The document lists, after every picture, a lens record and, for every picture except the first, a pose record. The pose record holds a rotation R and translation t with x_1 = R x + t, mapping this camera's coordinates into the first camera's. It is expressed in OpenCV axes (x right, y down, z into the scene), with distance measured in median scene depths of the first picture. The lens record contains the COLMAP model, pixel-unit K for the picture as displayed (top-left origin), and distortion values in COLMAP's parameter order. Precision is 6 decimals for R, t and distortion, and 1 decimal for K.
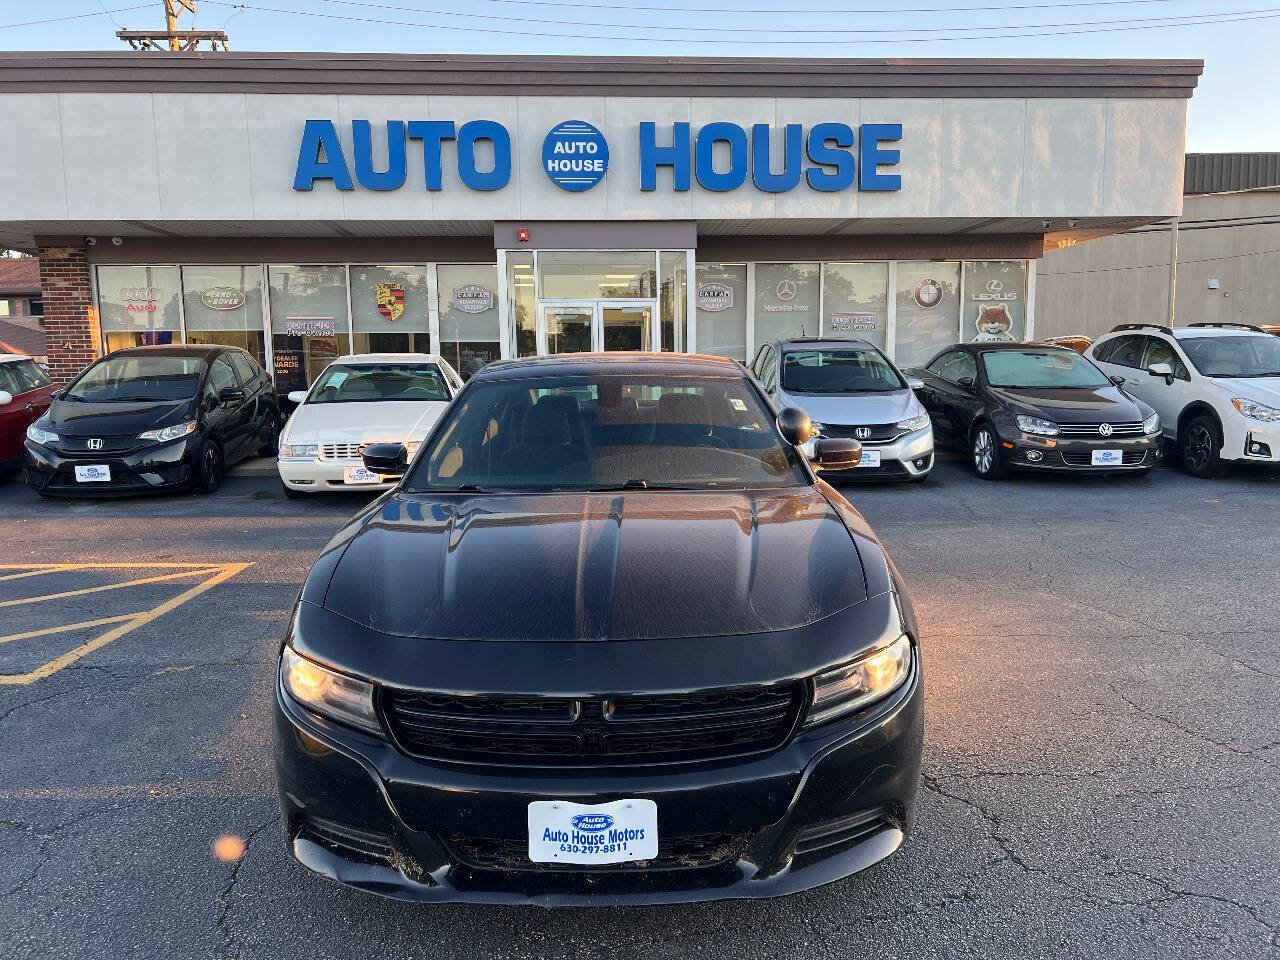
lens RADIAL K [[959.6, 0, 644.6], [0, 959.6, 486.1], [0, 0, 1]] dist [0.057051, -0.065260]
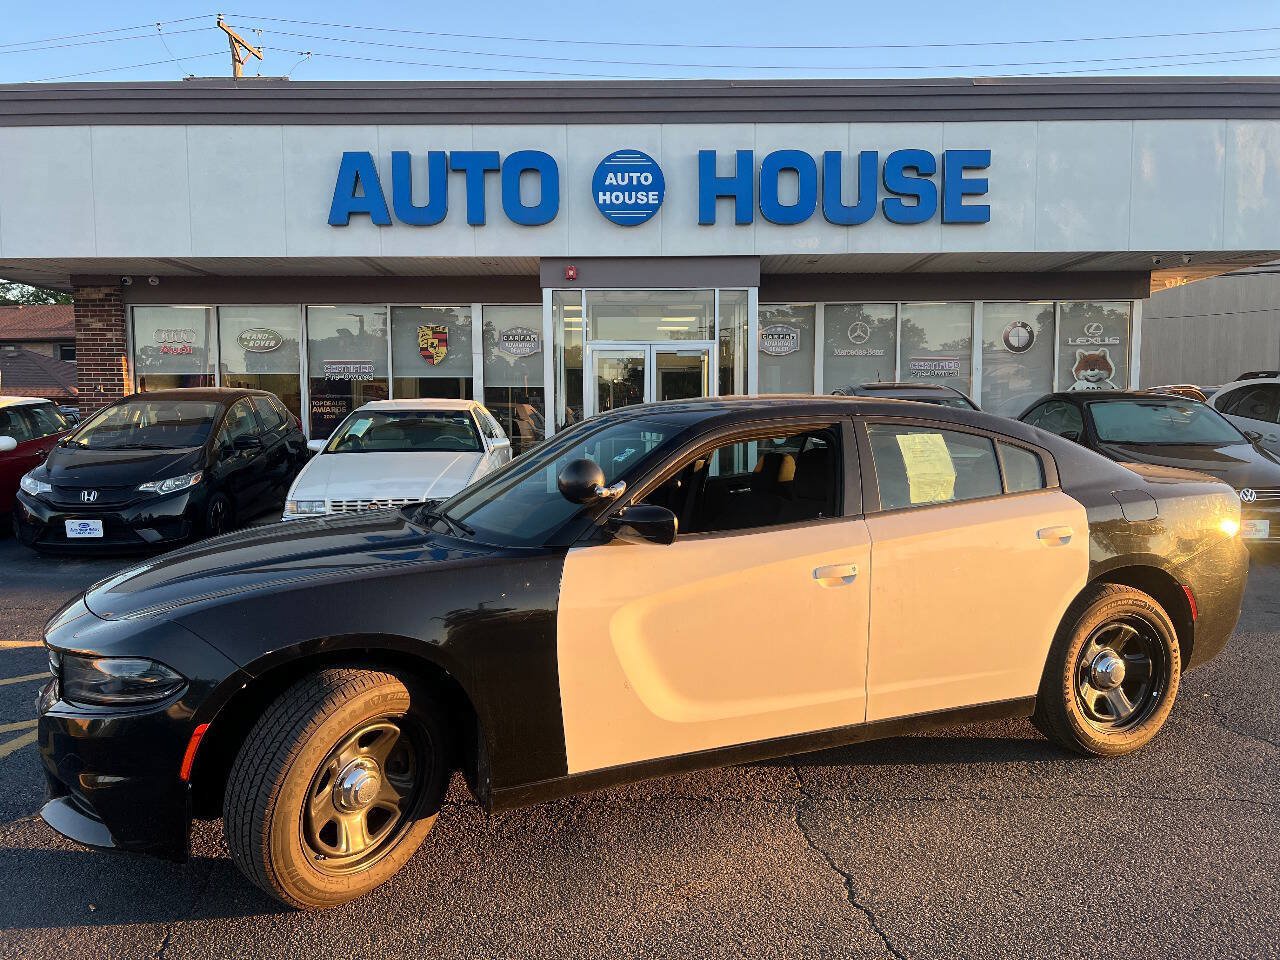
lens RADIAL K [[958.8, 0, 644.1], [0, 958.8, 480.6], [0, 0, 1]] dist [0.058622, -0.065932]
pose [[0.997501, 0.013063, -0.069431, 0.010867], [-0.016750, 0.998466, -0.052777, -0.014050], [0.068635, 0.053808, 0.996190, 0.098899]]
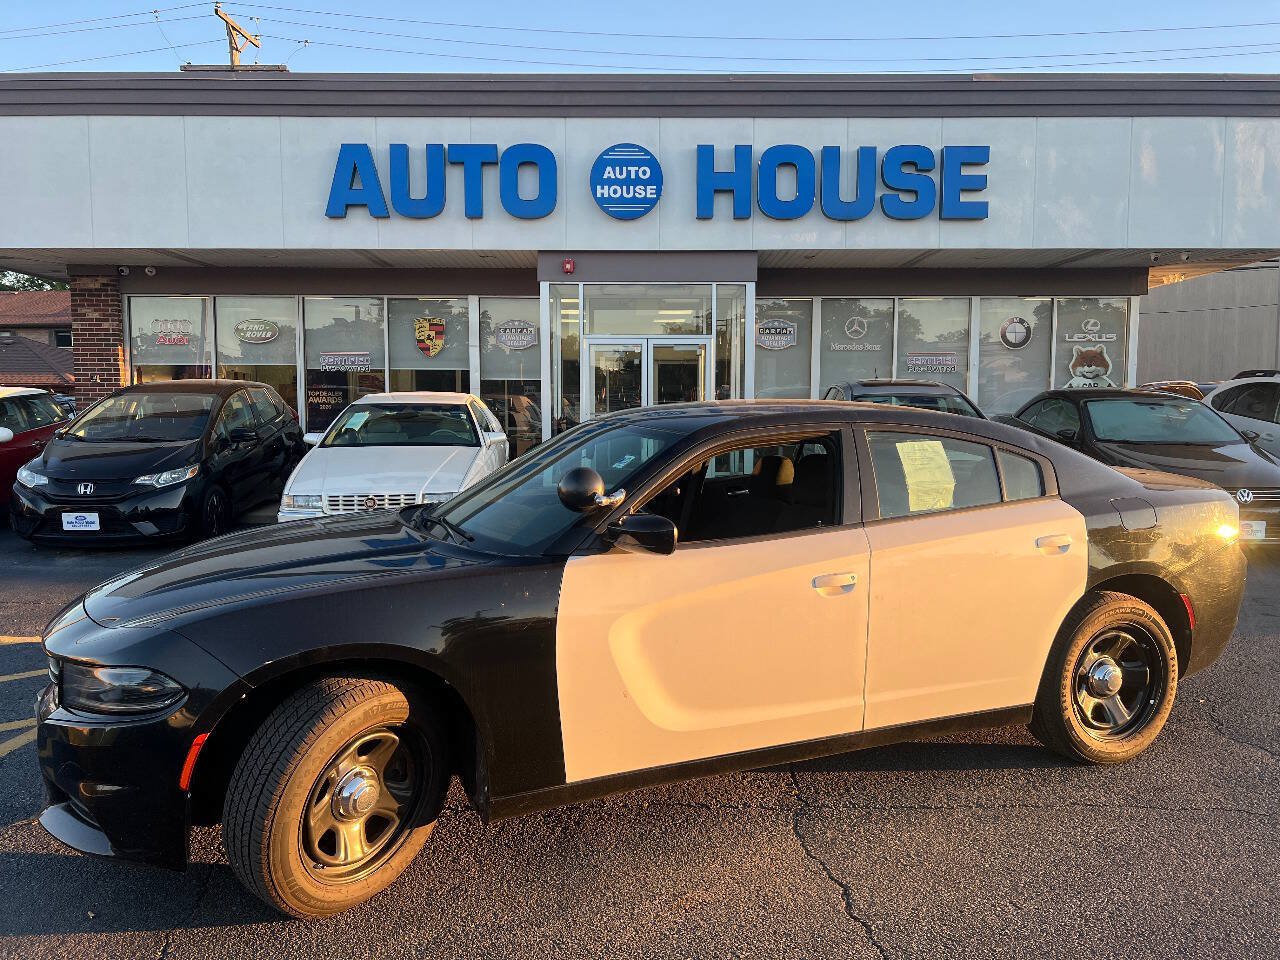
lens RADIAL K [[958.6, 0, 639.0], [0, 958.6, 474.3], [0, 0, 1]] dist [0.060005, -0.067423]
pose [[0.997402, 0.019805, -0.069256, 0.009441], [-0.023141, 0.998593, -0.047703, -0.019318], [0.068214, 0.049181, 0.996458, 0.098588]]
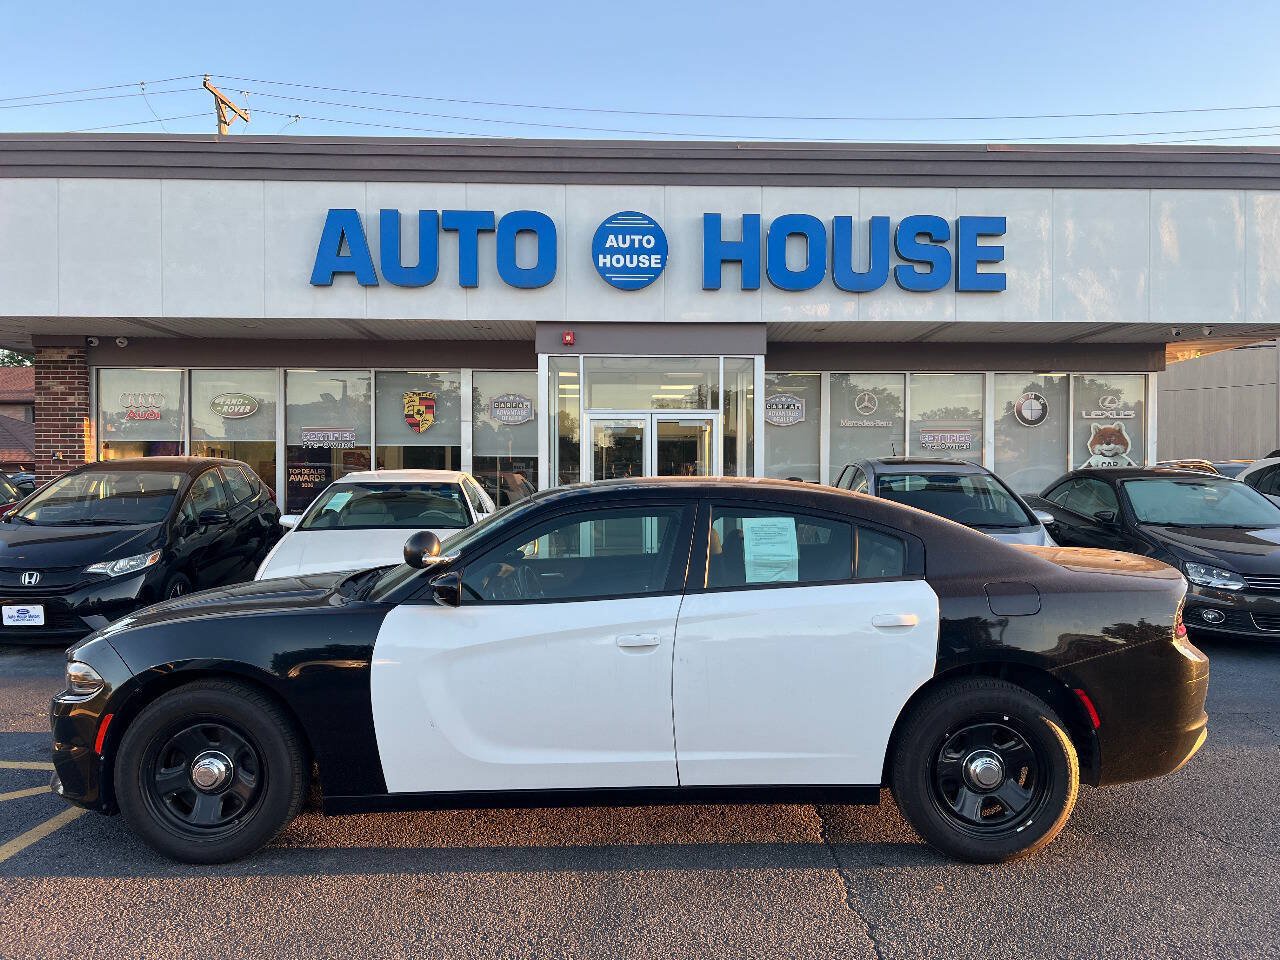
lens RADIAL K [[956.9, 0, 651.3], [0, 956.9, 487.9], [0, 0, 1]] dist [0.067531, -0.079289]
pose [[0.998889, 0.015758, -0.044405, -0.009794], [-0.020737, 0.993263, -0.114007, -0.027757], [0.042310, 0.114801, 0.992487, 0.157319]]
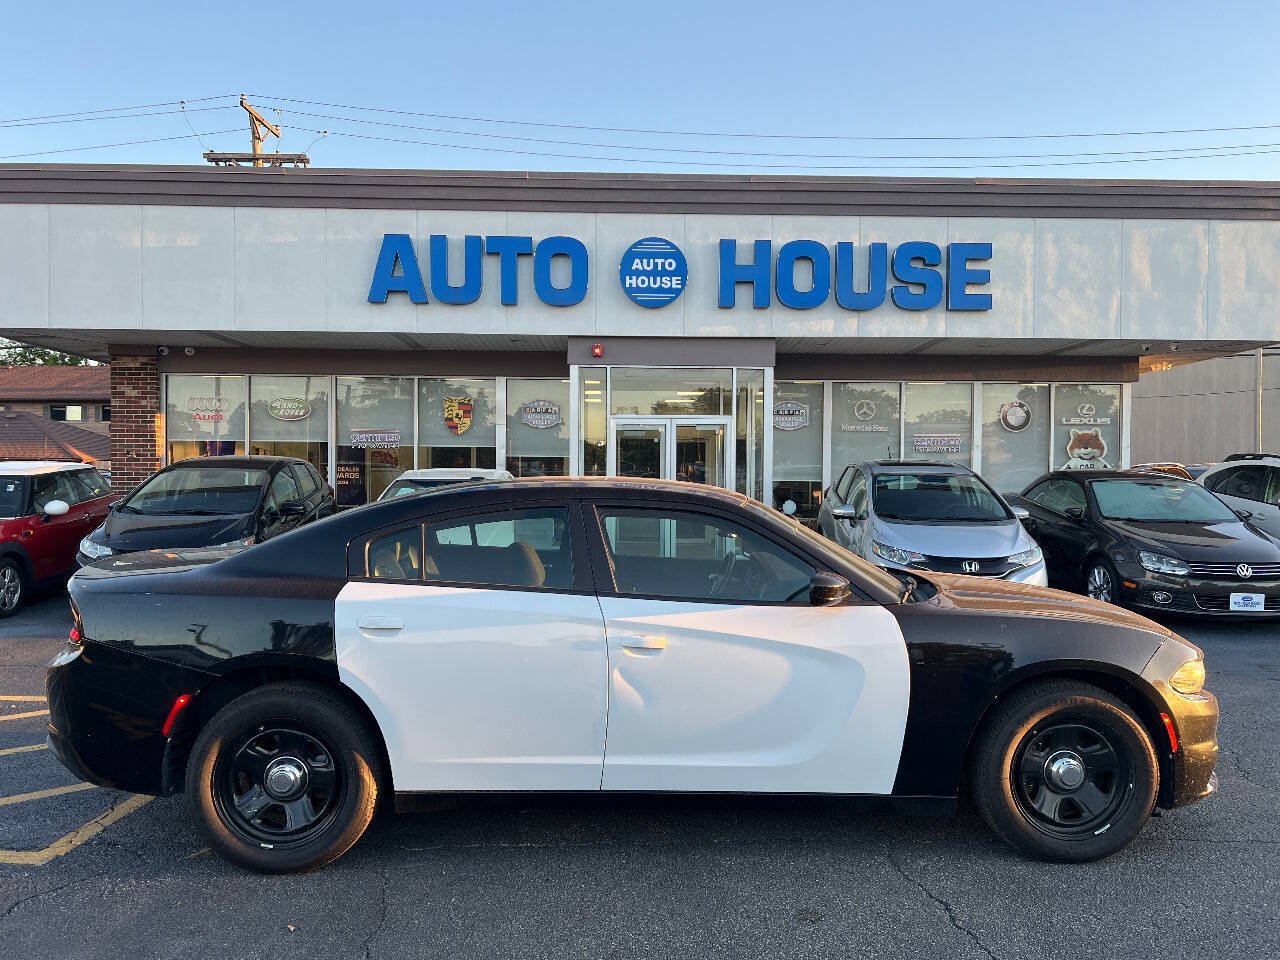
lens RADIAL K [[957.6, 0, 645.4], [0, 957.6, 493.1], [0, 0, 1]] dist [0.067018, -0.080006]
pose [[0.998660, 0.021340, -0.047153, -0.029022], [-0.026365, 0.993730, -0.108654, -0.013348], [0.044538, 0.109751, 0.992961, 0.056506]]
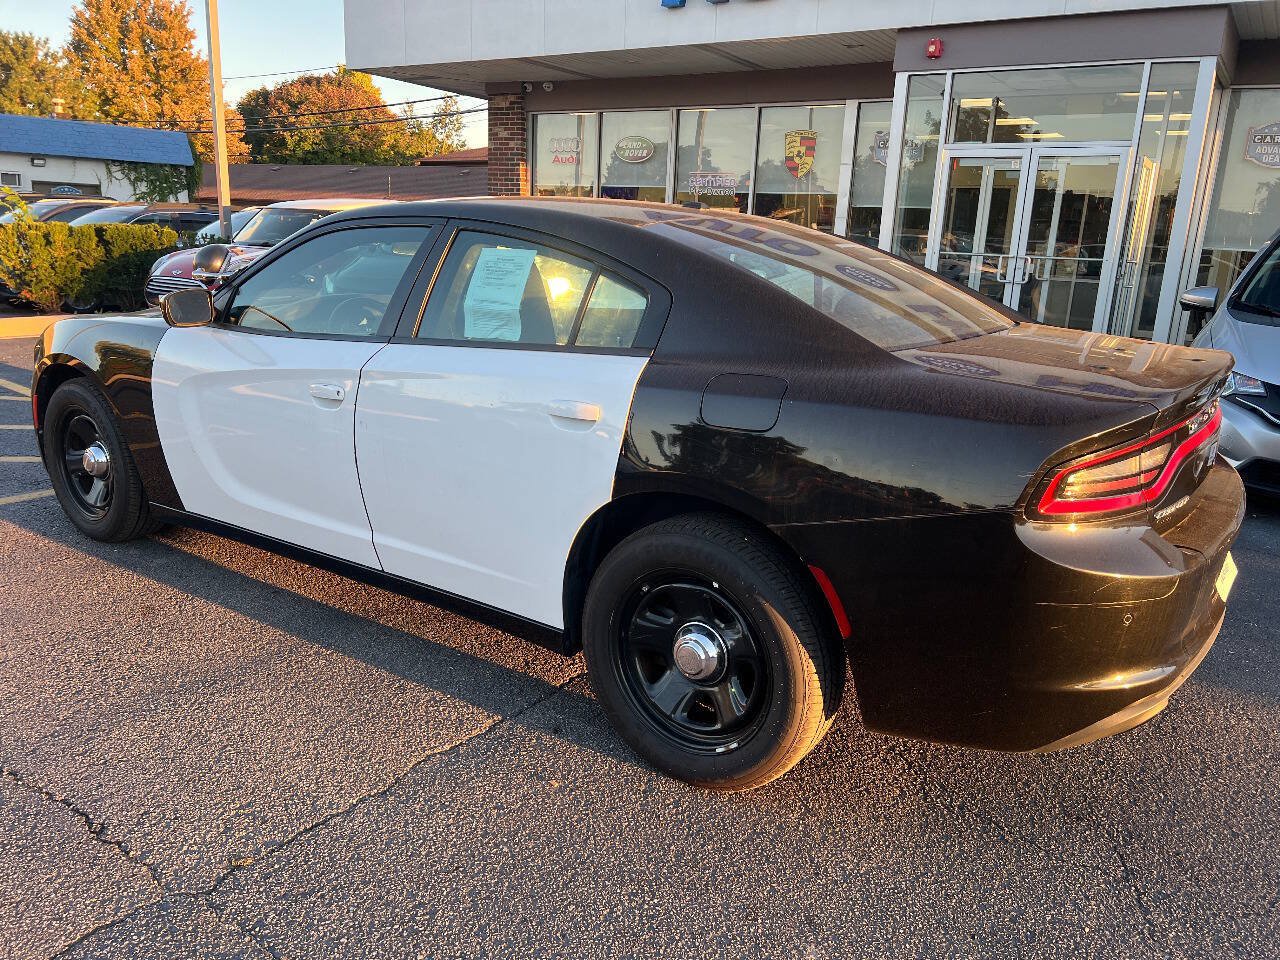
lens RADIAL K [[963.1, 0, 648.9], [0, 963.1, 479.2], [0, 0, 1]] dist [0.065967, -0.079648]
pose [[0.789772, 0.198198, -0.580498, 0.183950], [-0.130141, 0.978957, 0.157186, -0.041914], [0.599436, -0.048595, 0.798946, 0.309274]]
